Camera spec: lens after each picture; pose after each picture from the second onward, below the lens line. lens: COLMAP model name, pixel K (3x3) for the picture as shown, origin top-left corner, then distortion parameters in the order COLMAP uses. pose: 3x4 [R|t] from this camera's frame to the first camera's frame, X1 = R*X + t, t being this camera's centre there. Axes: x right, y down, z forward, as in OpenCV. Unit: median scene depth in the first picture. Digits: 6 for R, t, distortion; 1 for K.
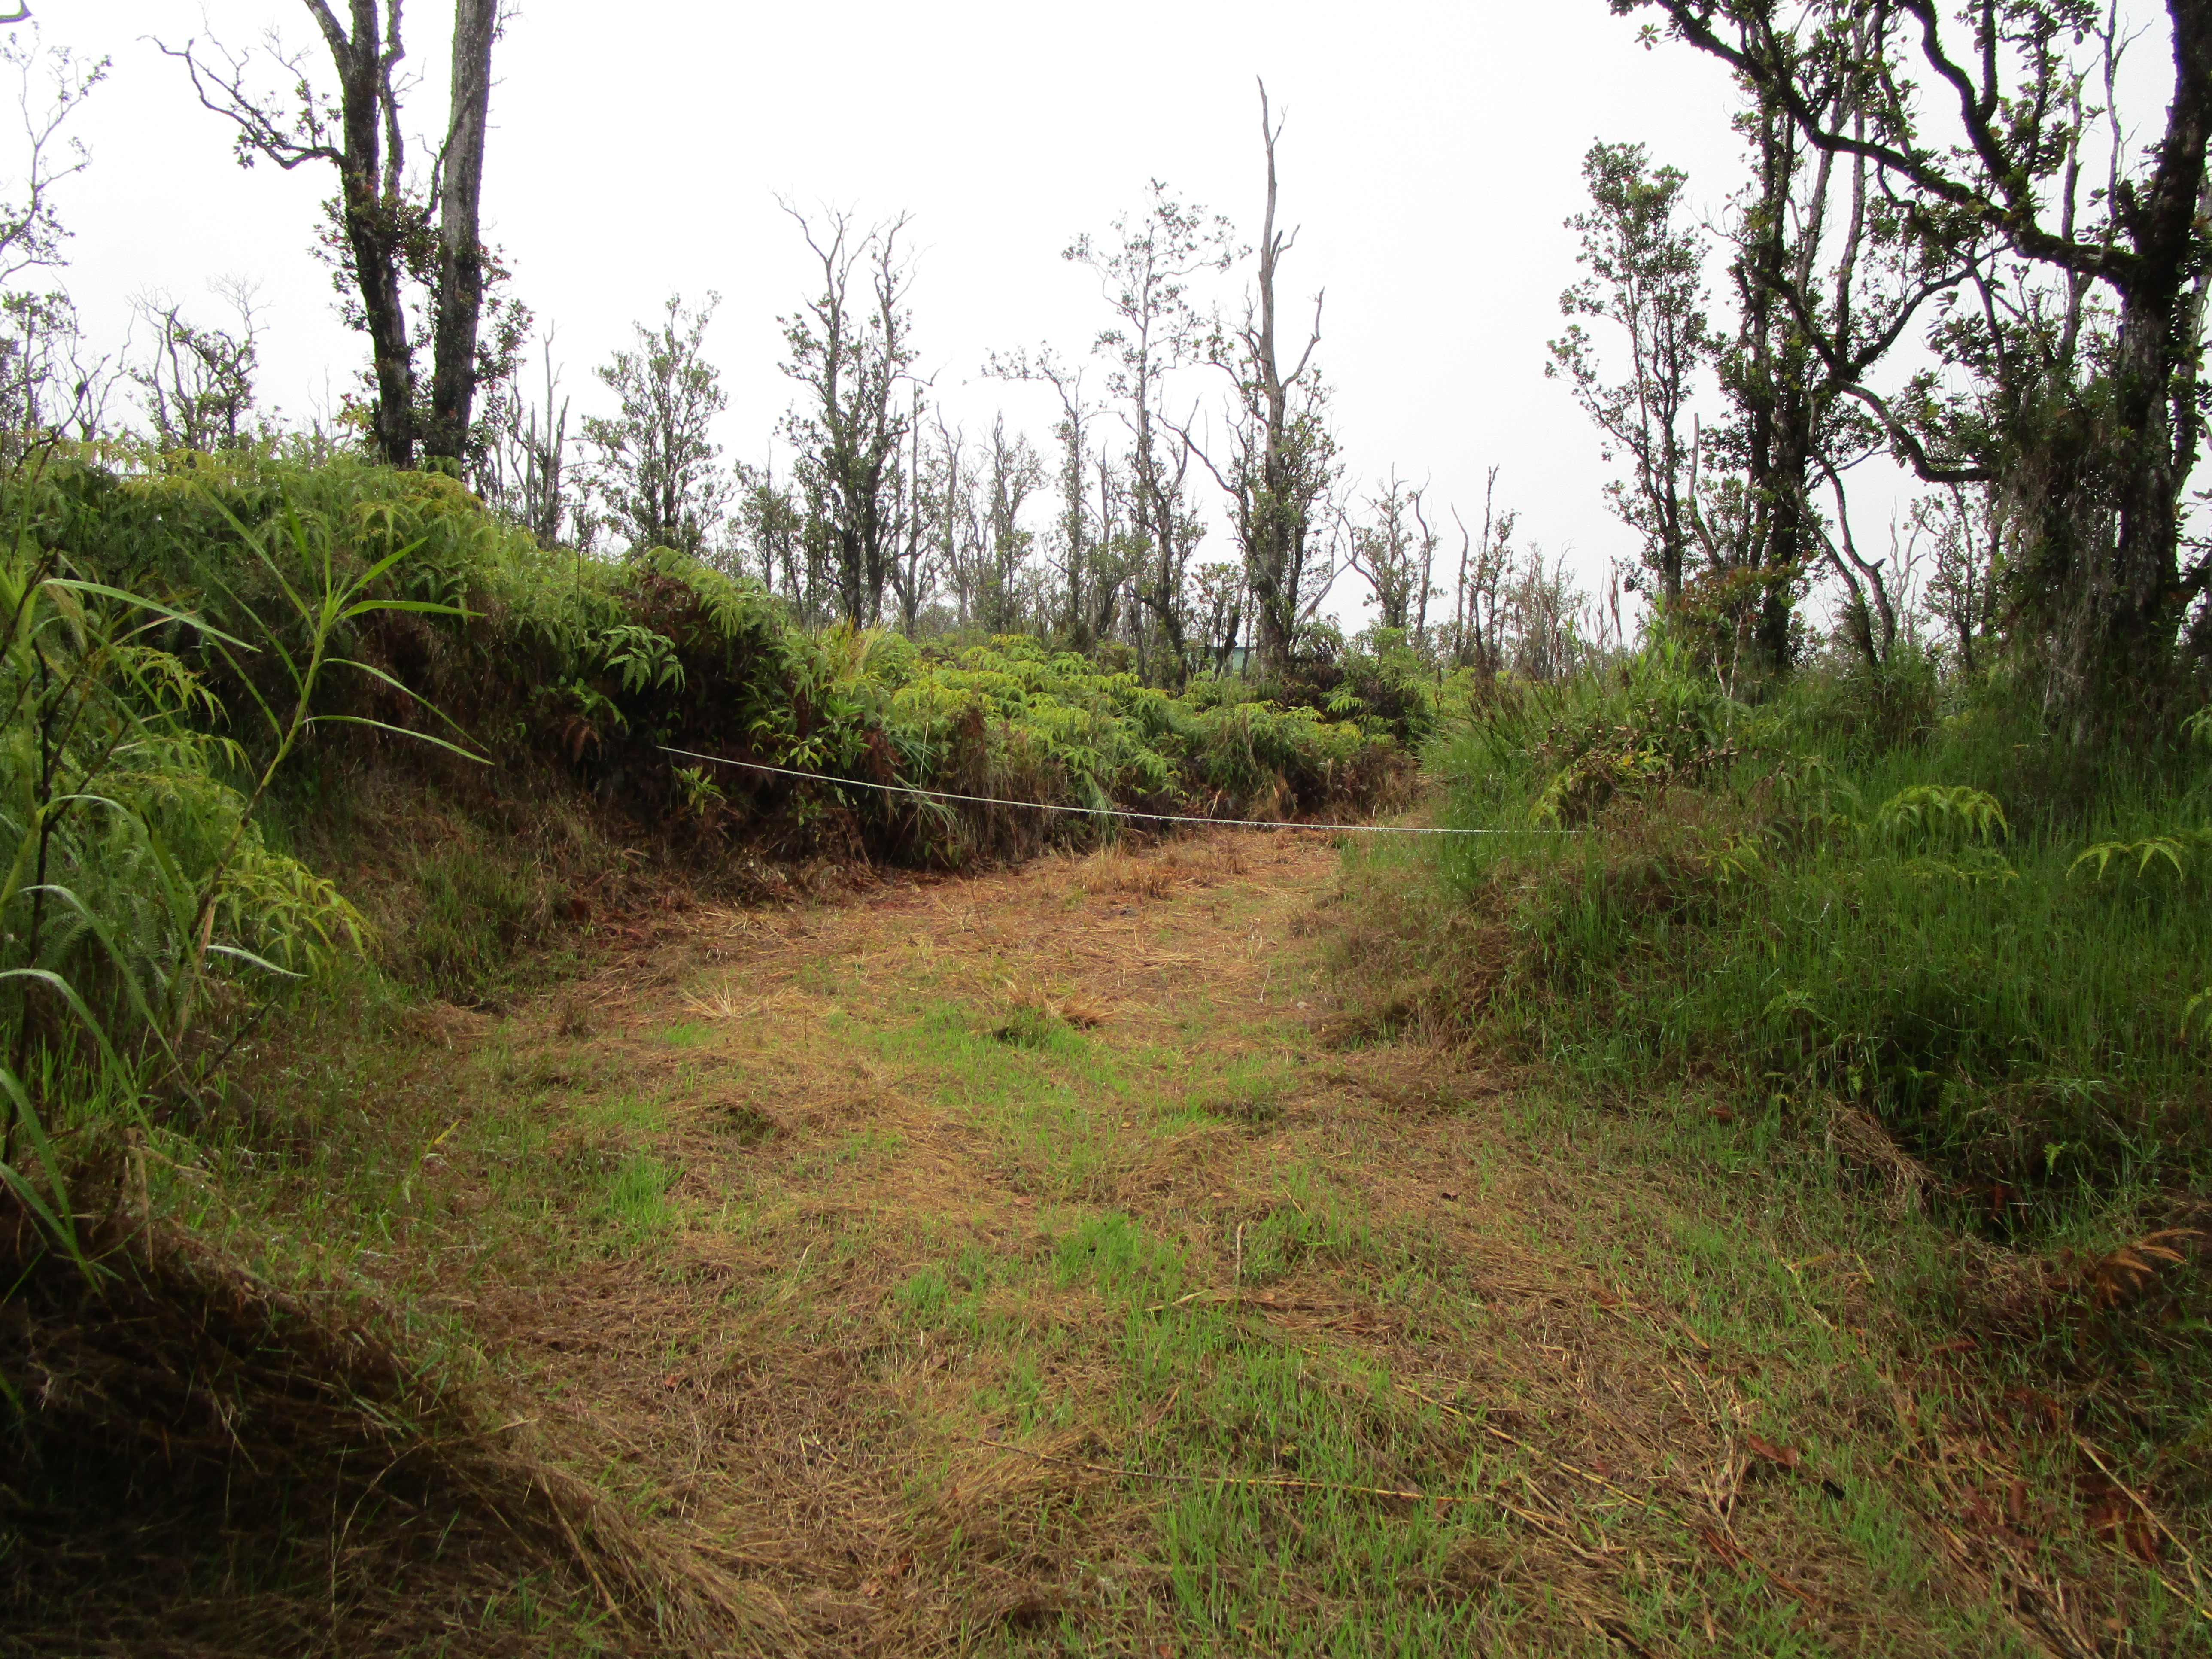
lens RADIAL K [[1734.1, 0, 1106.0], [0, 1734.1, 829.5], [0, 0, 1]] dist [0.005344, 0.001498]
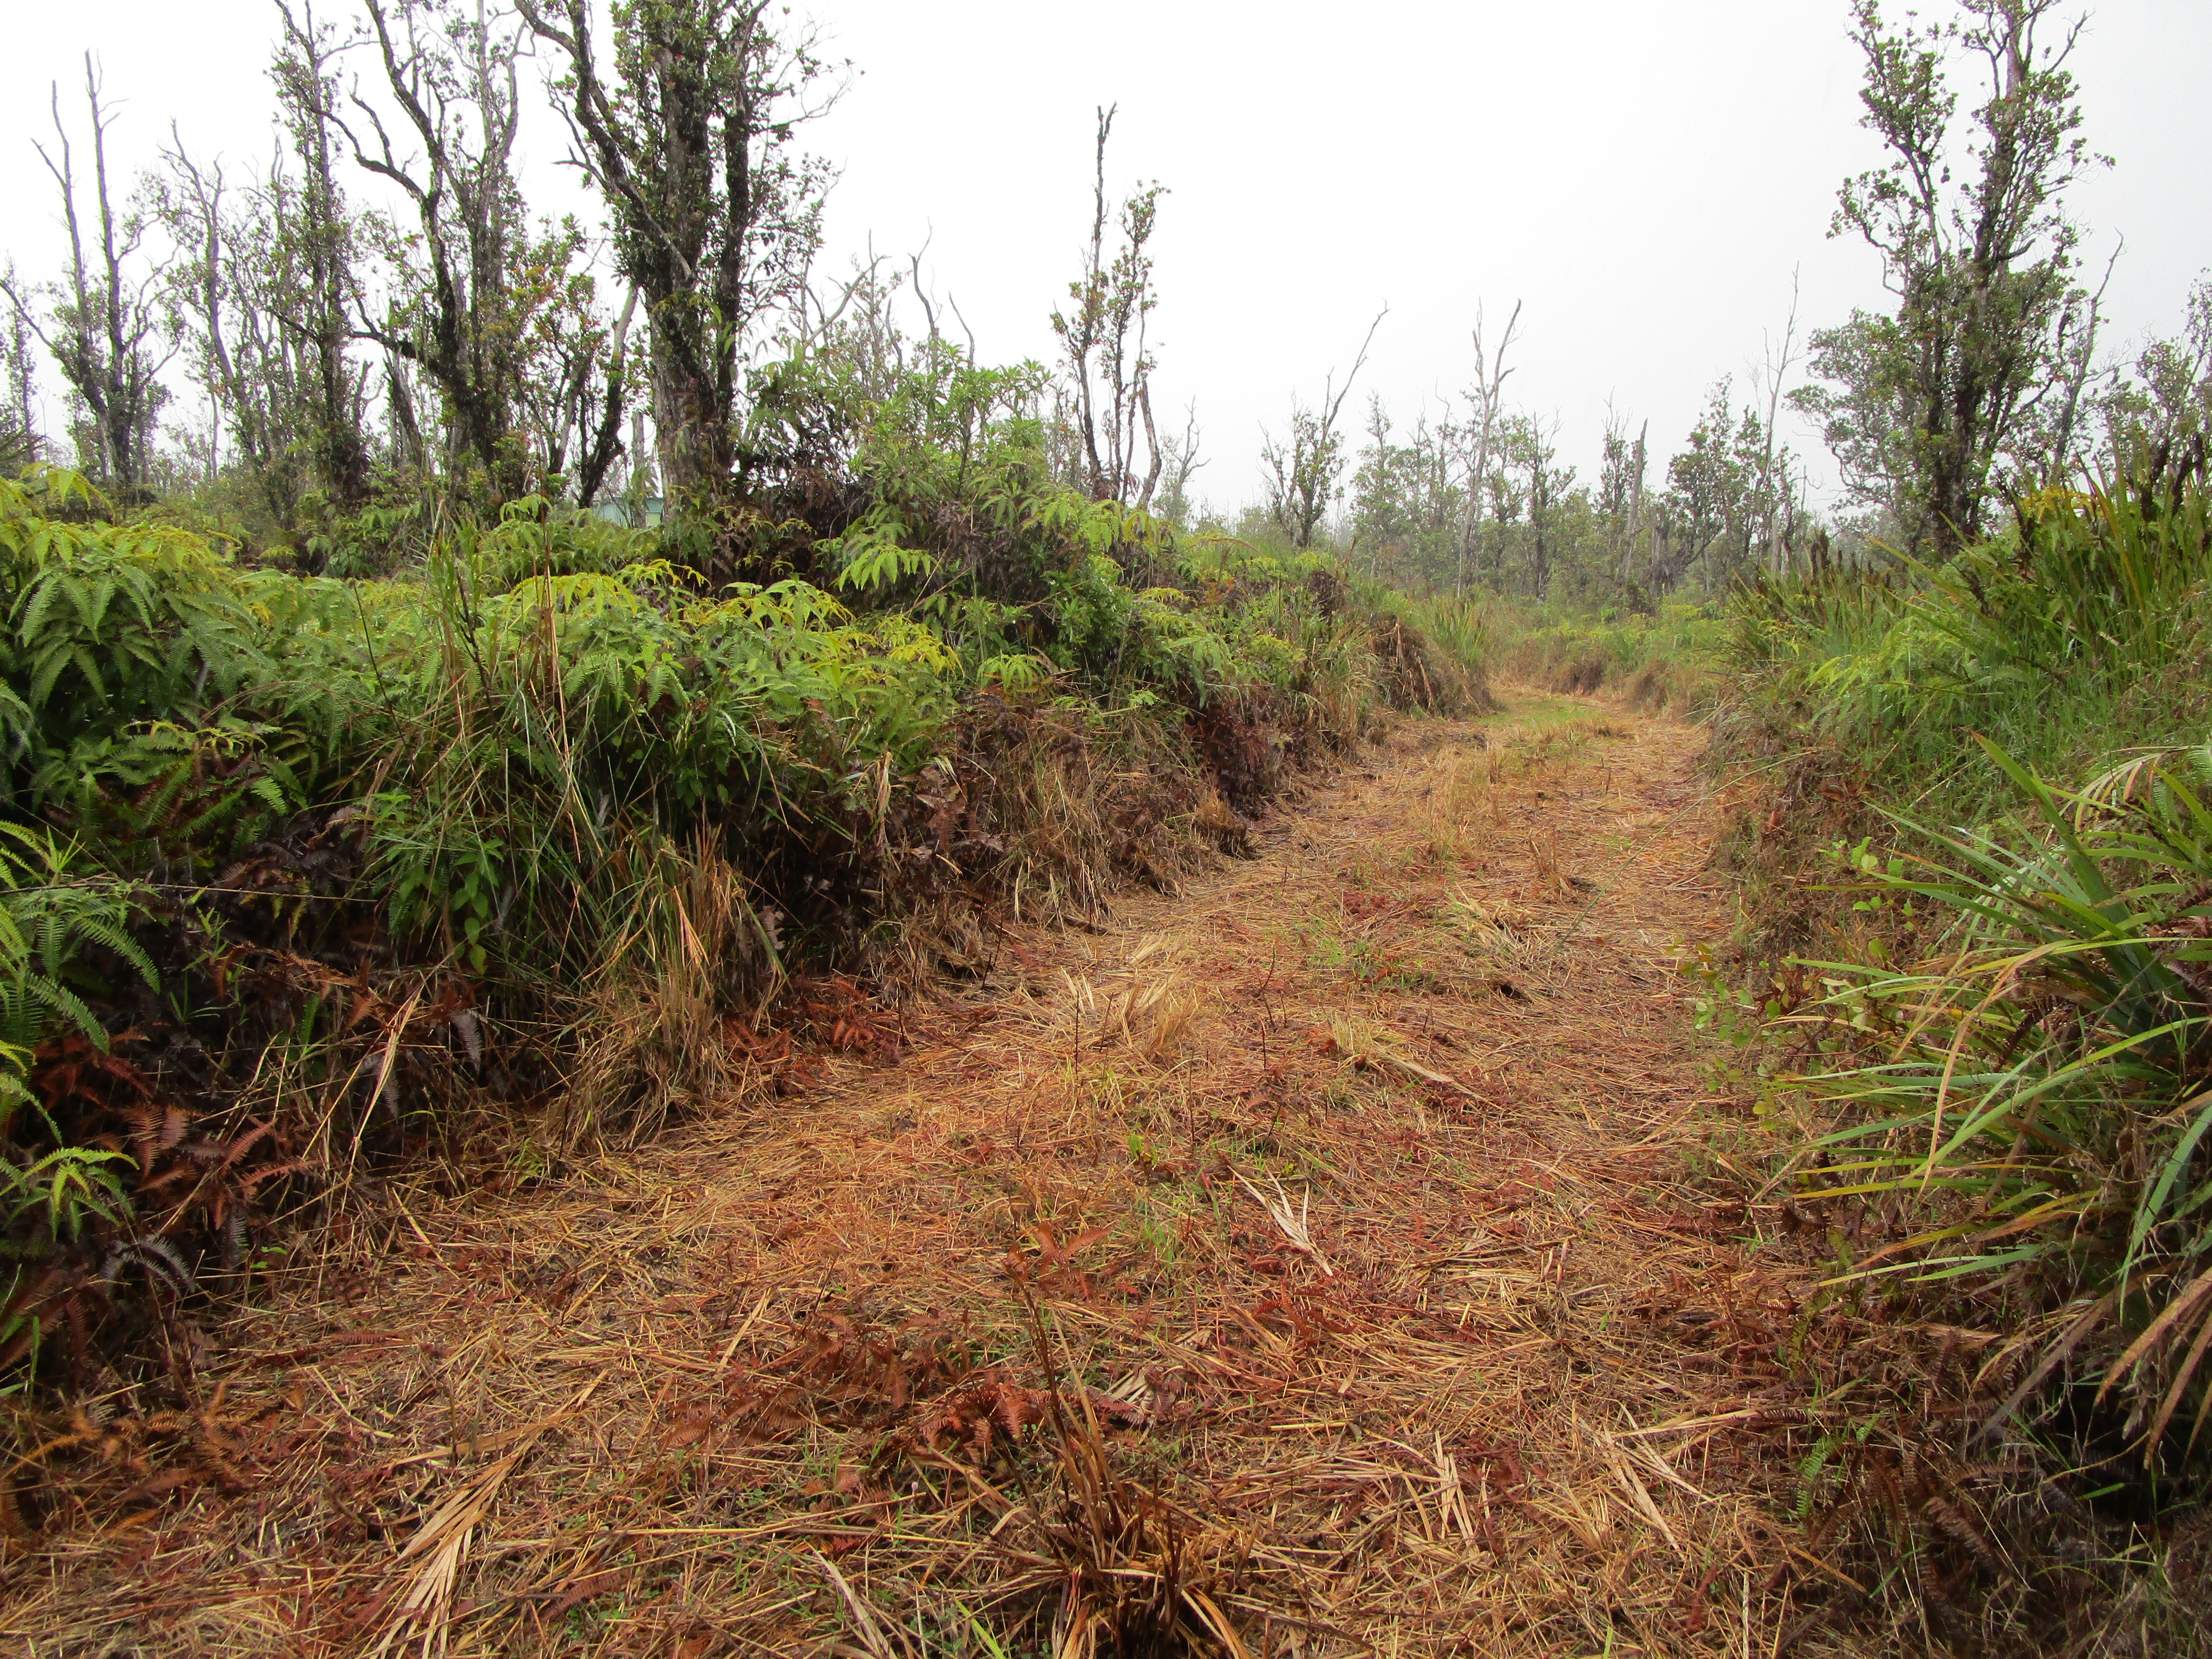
lens RADIAL K [[1734.1, 0, 1106.0], [0, 1734.1, 829.5], [0, 0, 1]] dist [0.005344, 0.001498]
pose [[0.953347, -0.070251, 0.293589, 0.064344], [0.047138, 0.995258, 0.085085, -0.042593], [-0.298175, -0.067276, 0.952138, 0.582434]]
